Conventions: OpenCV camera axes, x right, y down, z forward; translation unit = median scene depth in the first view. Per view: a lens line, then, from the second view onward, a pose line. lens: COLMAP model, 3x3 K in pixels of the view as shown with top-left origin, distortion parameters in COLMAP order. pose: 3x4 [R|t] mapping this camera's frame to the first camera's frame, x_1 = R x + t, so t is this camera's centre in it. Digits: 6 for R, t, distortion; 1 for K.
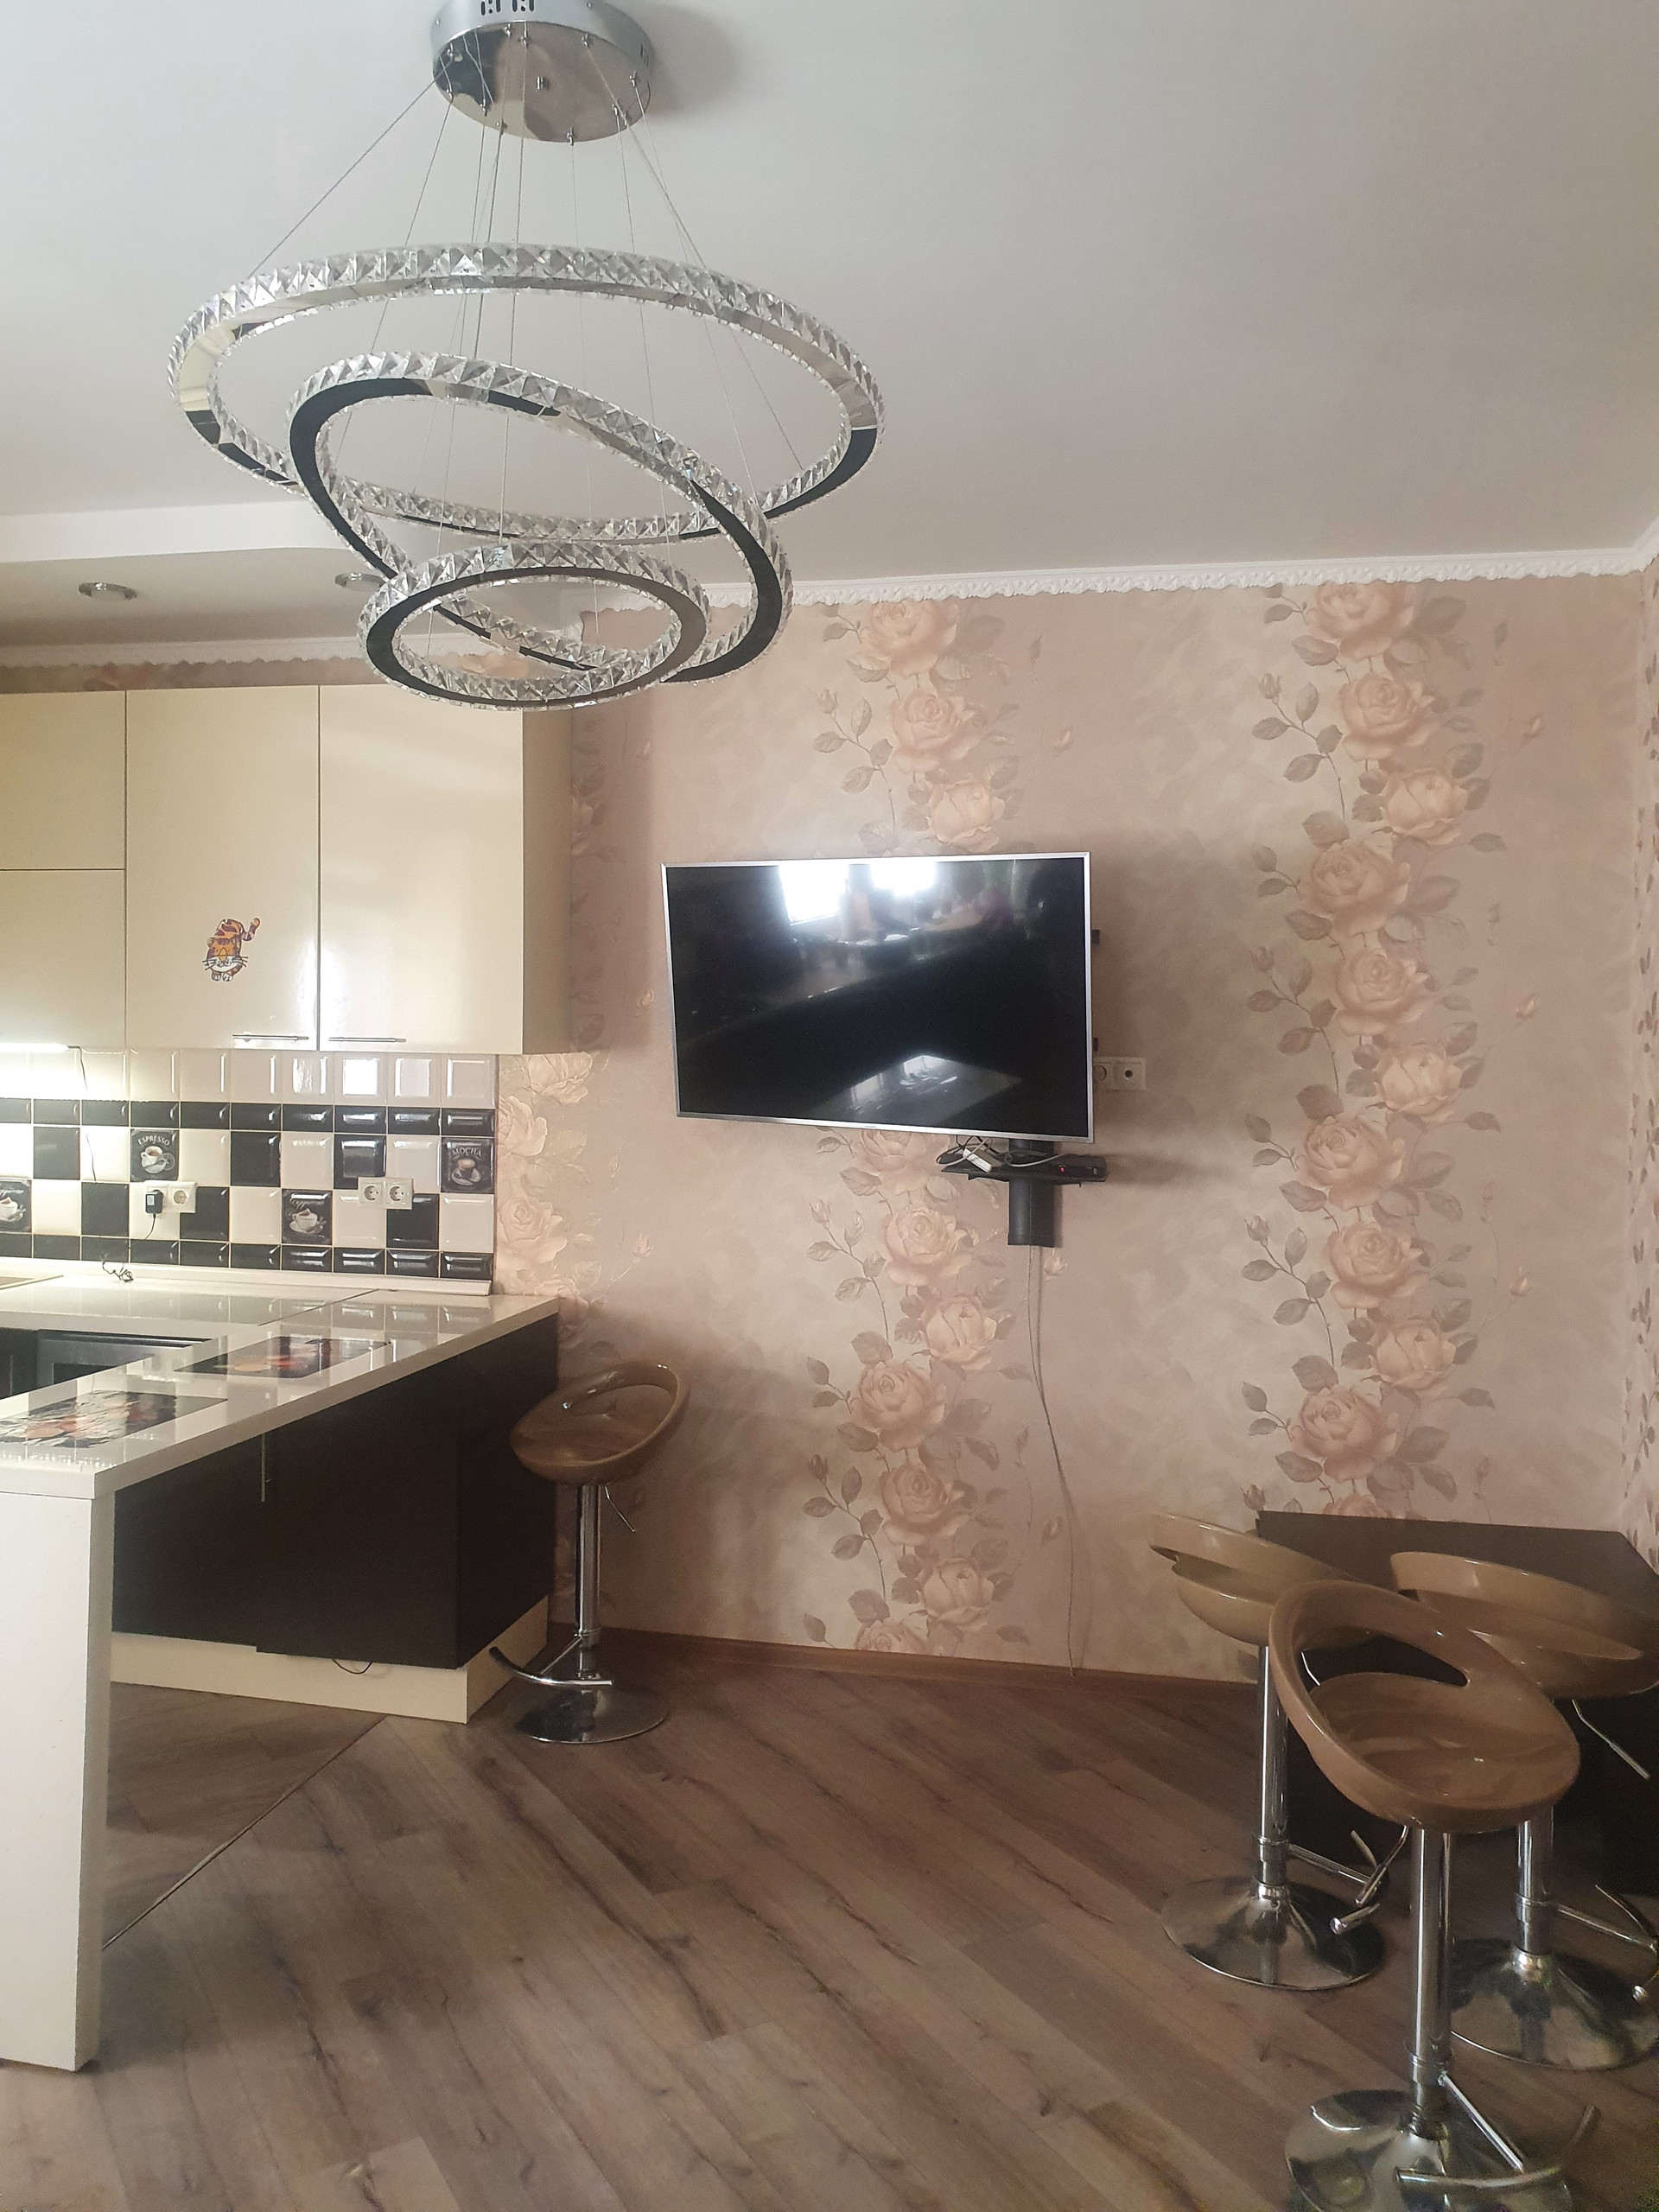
lens RADIAL K [[1717.7, 0, 813.1], [0, 1717.7, 1108.5], [0, 0, 1]] dist [0.032070, -0.035690]
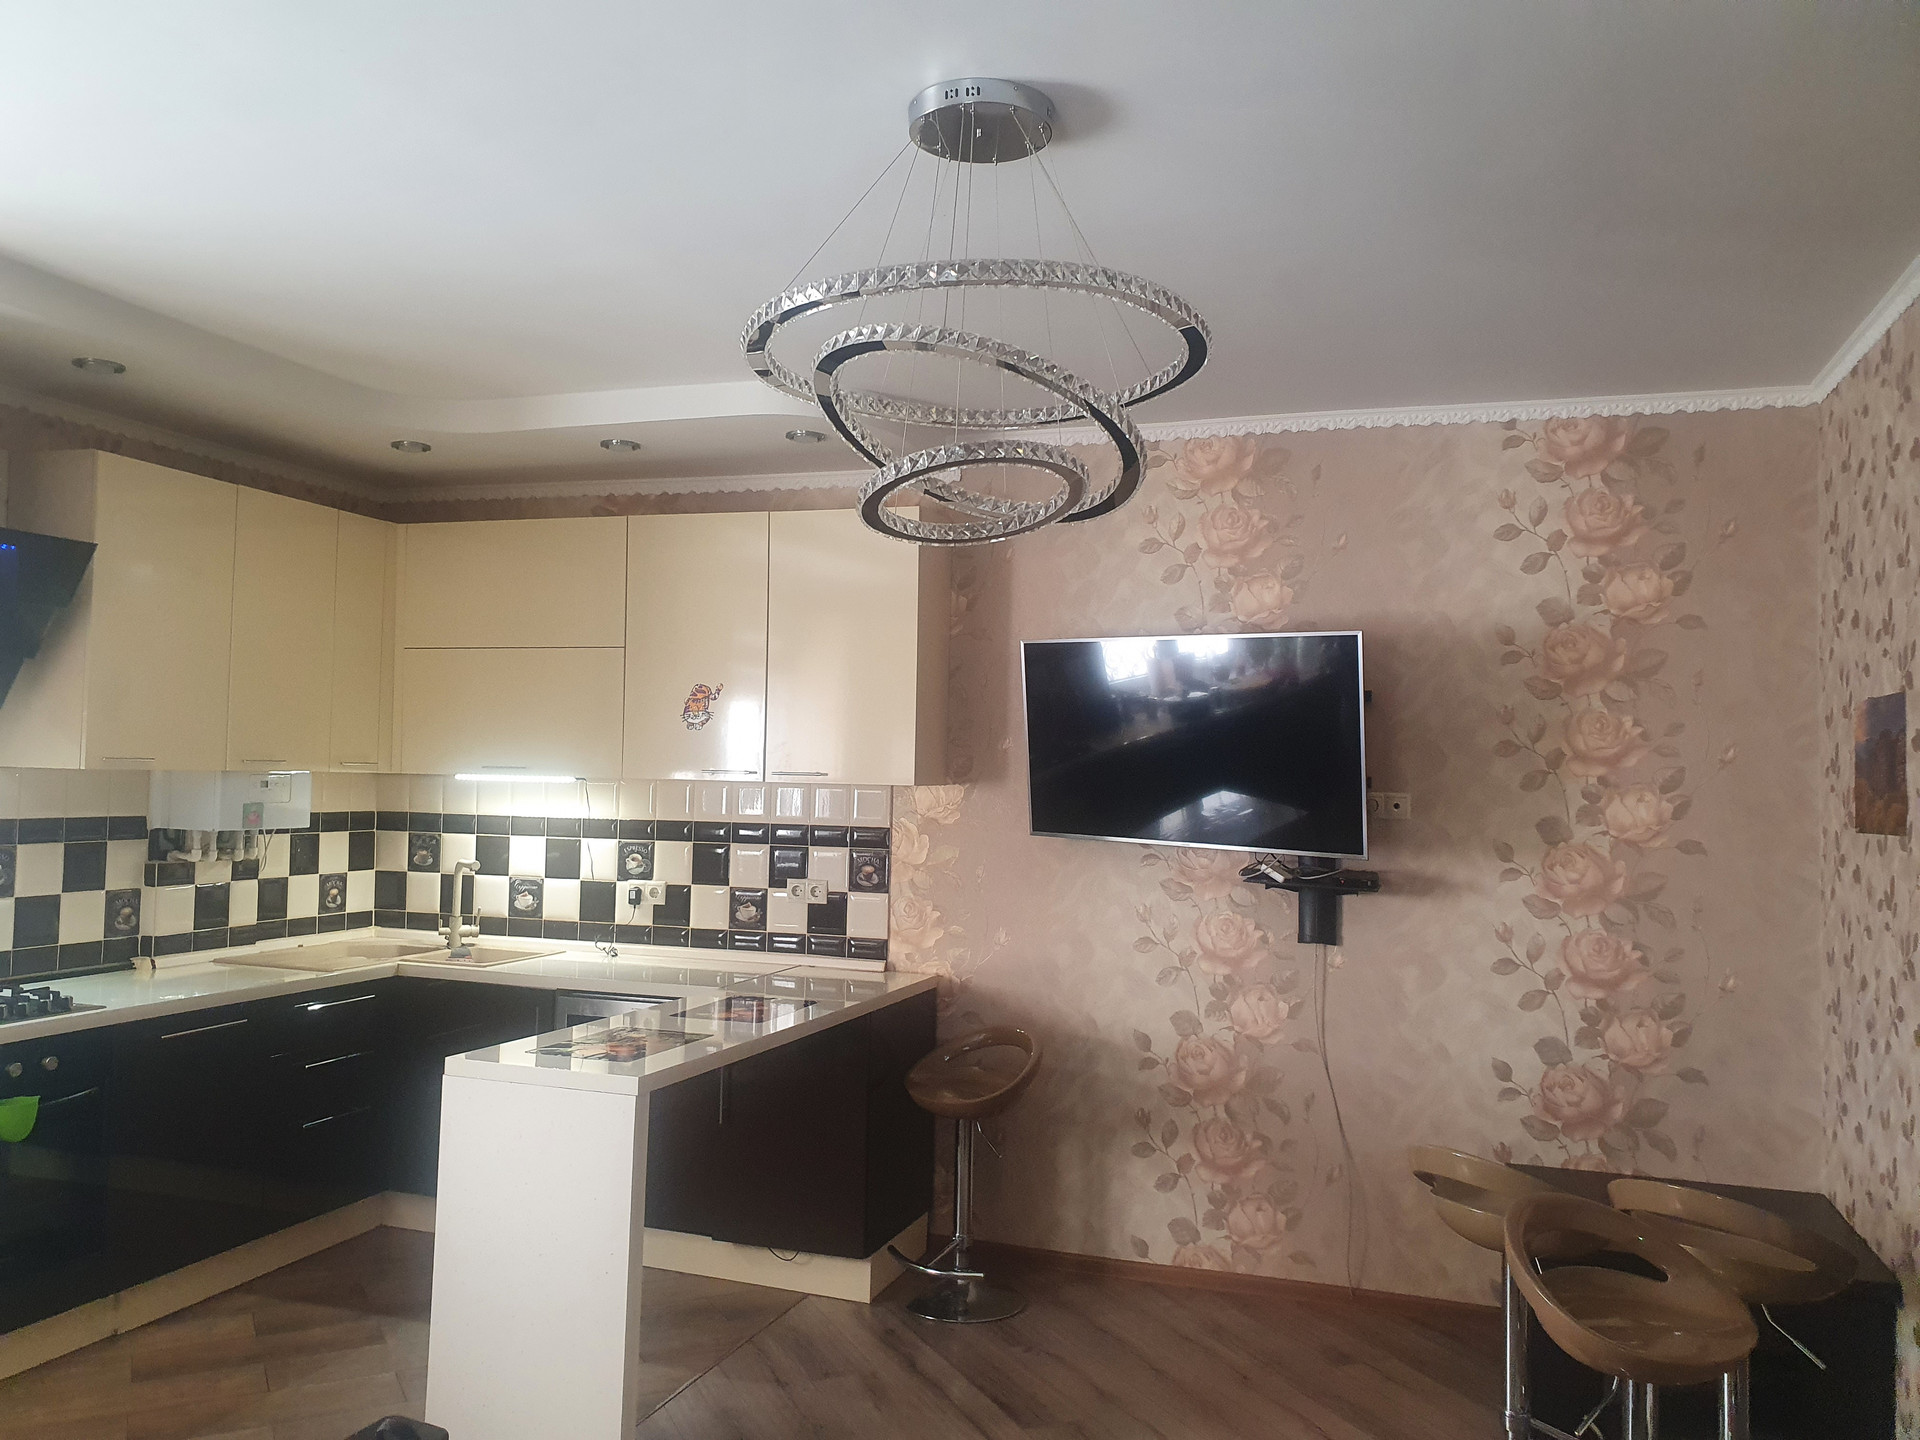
lens RADIAL K [[1491.0, 0, 930.3], [0, 1491.0, 735.4], [0, 0, 1]] dist [0.032070, -0.035690]
pose [[0.992477, 0.004046, -0.122365, -0.018965], [-0.012543, 0.997555, -0.068752, 0.007652], [0.121788, 0.069770, 0.990101, -0.121977]]
